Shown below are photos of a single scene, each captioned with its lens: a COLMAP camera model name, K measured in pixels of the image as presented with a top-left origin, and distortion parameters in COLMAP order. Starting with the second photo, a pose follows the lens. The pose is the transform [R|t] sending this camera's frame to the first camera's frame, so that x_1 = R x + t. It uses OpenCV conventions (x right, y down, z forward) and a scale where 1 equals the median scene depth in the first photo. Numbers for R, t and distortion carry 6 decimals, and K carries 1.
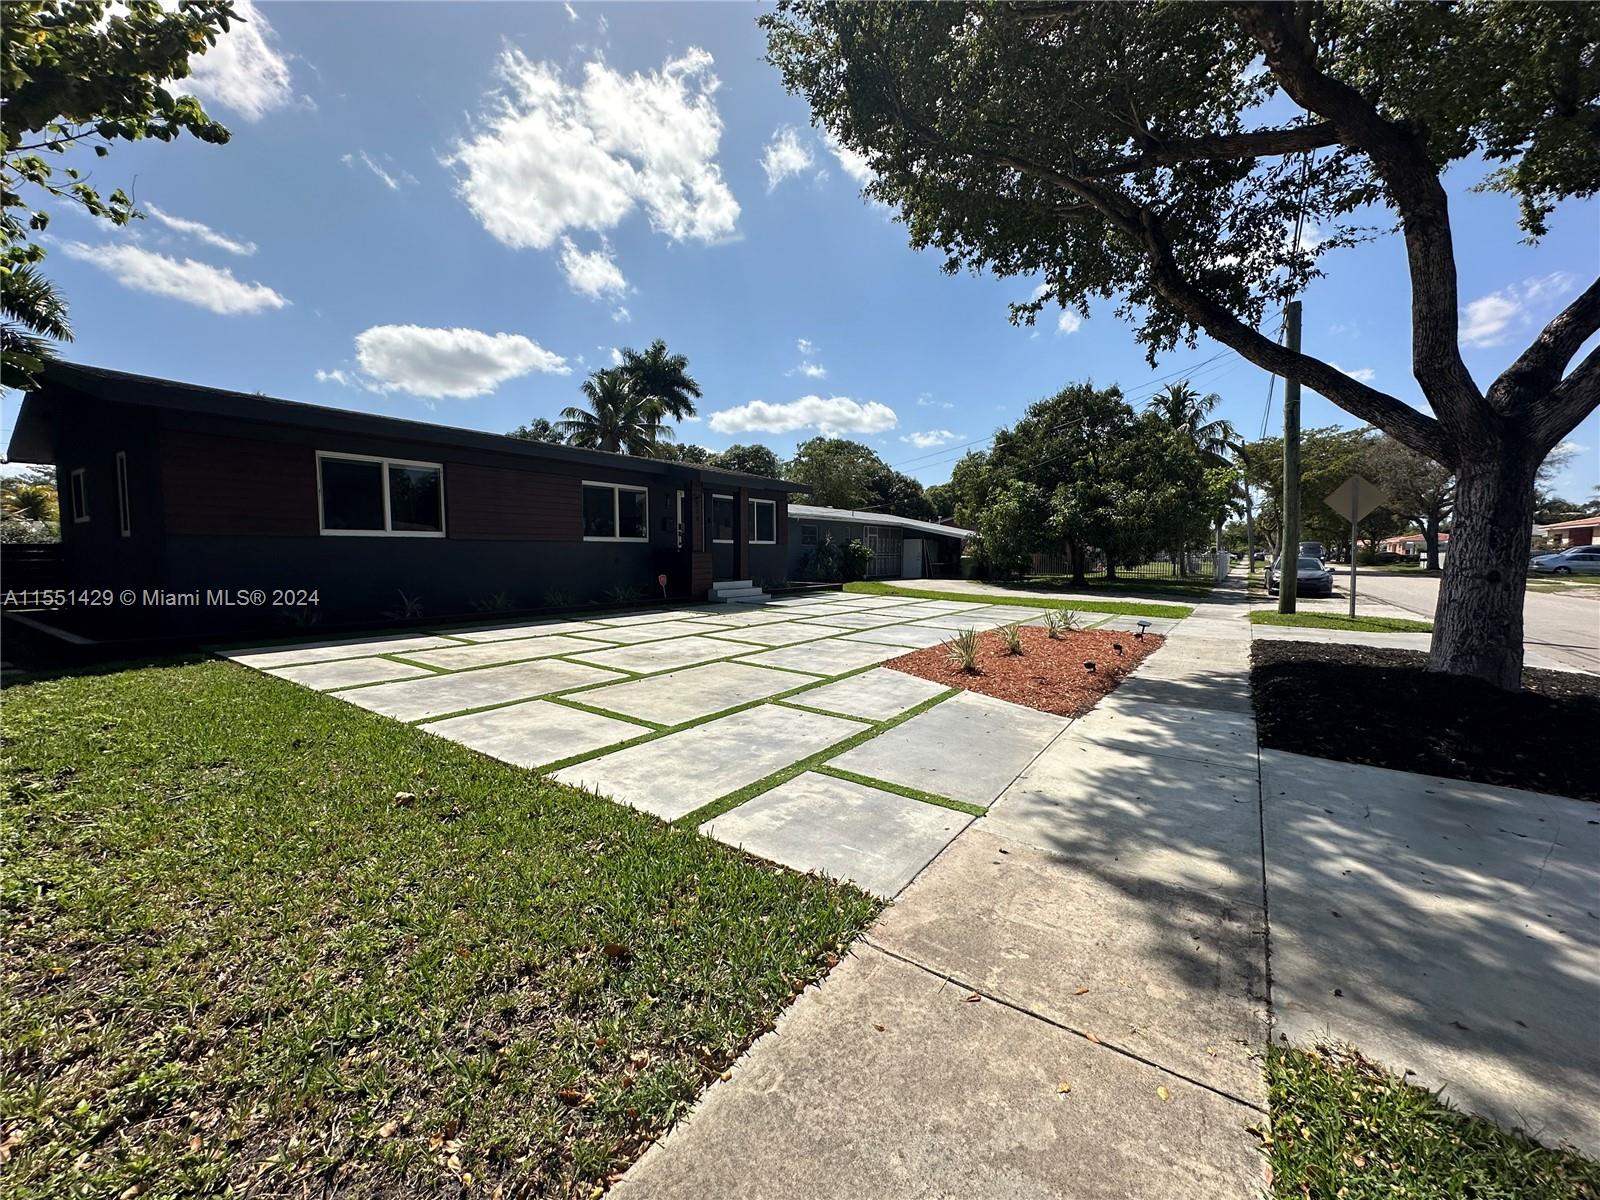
lens RADIAL K [[644.7, 0, 806.0], [0, 644.7, 601.1], [0, 0, 1]] dist [-0.000376, 0.000101]
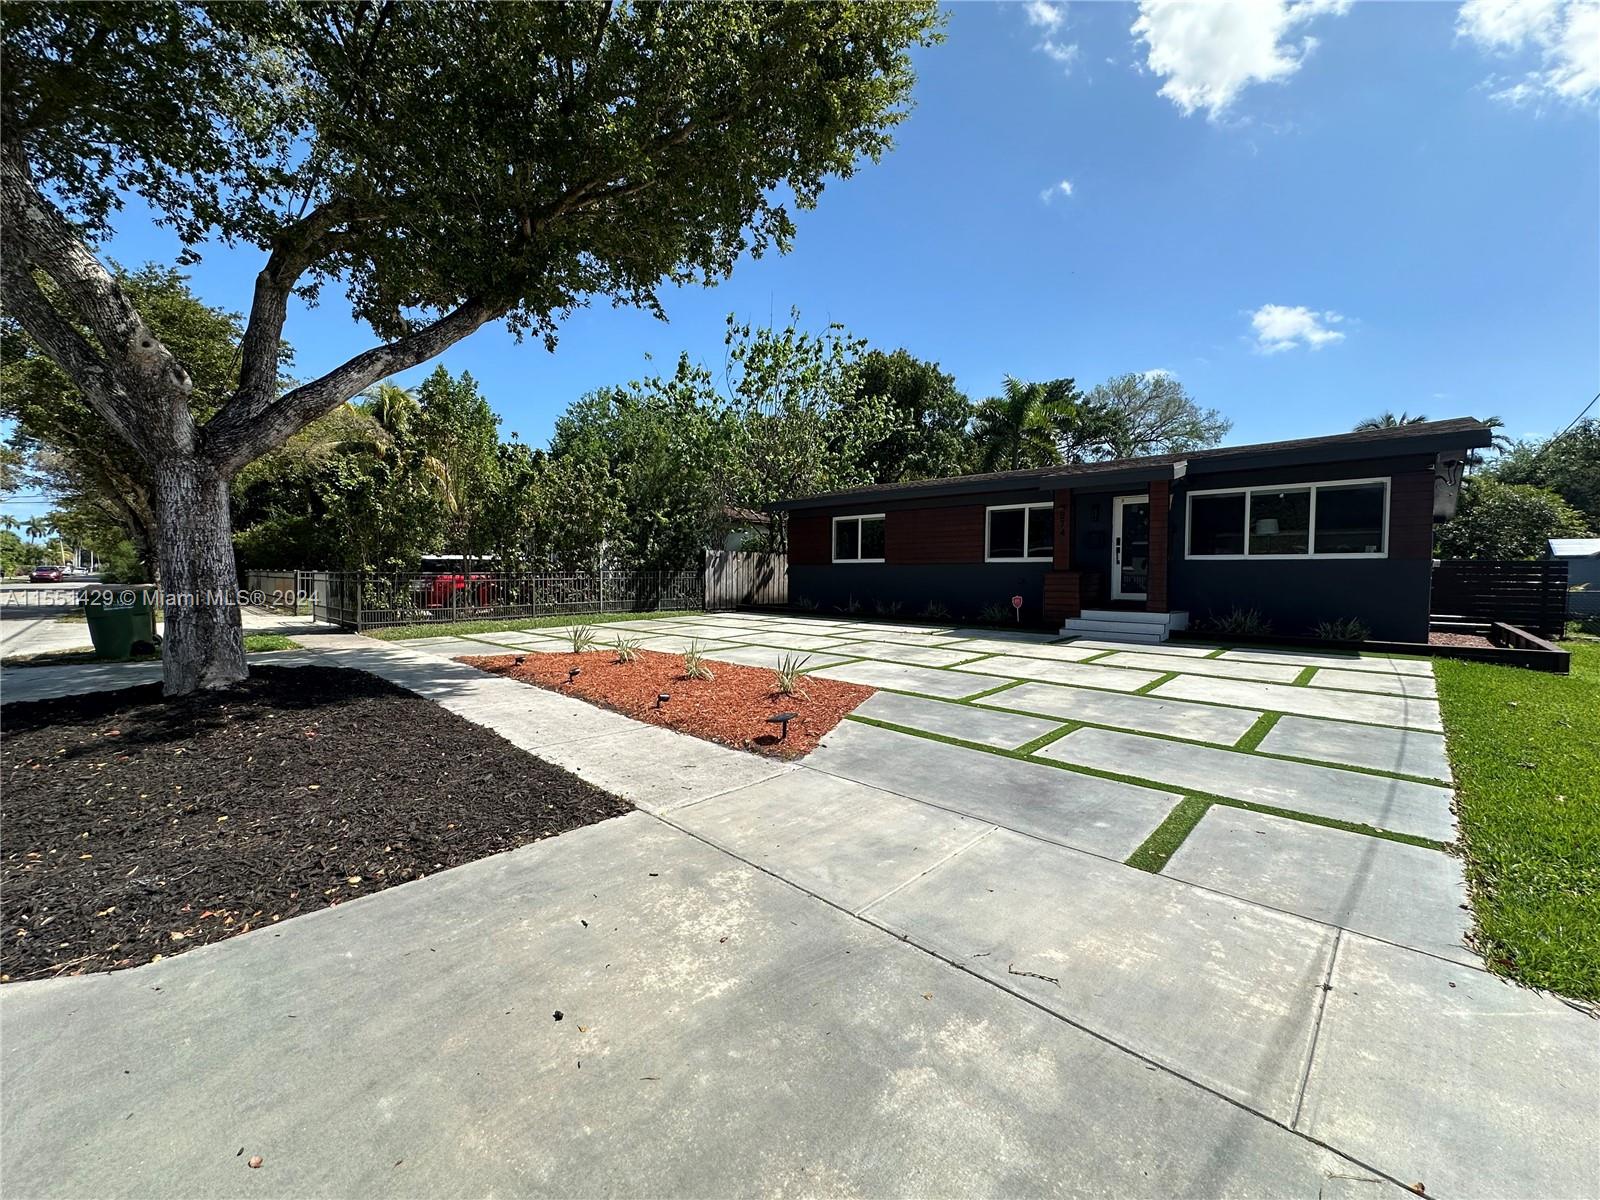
lens RADIAL K [[644.7, 0, 806.0], [0, 644.7, 601.1], [0, 0, 1]] dist [-0.000376, 0.000101]
pose [[-0.155935, 0.041881, -0.986879, 0.506864], [-0.078824, 0.995387, 0.054697, -0.040823], [0.984617, 0.086319, -0.151915, 0.562444]]
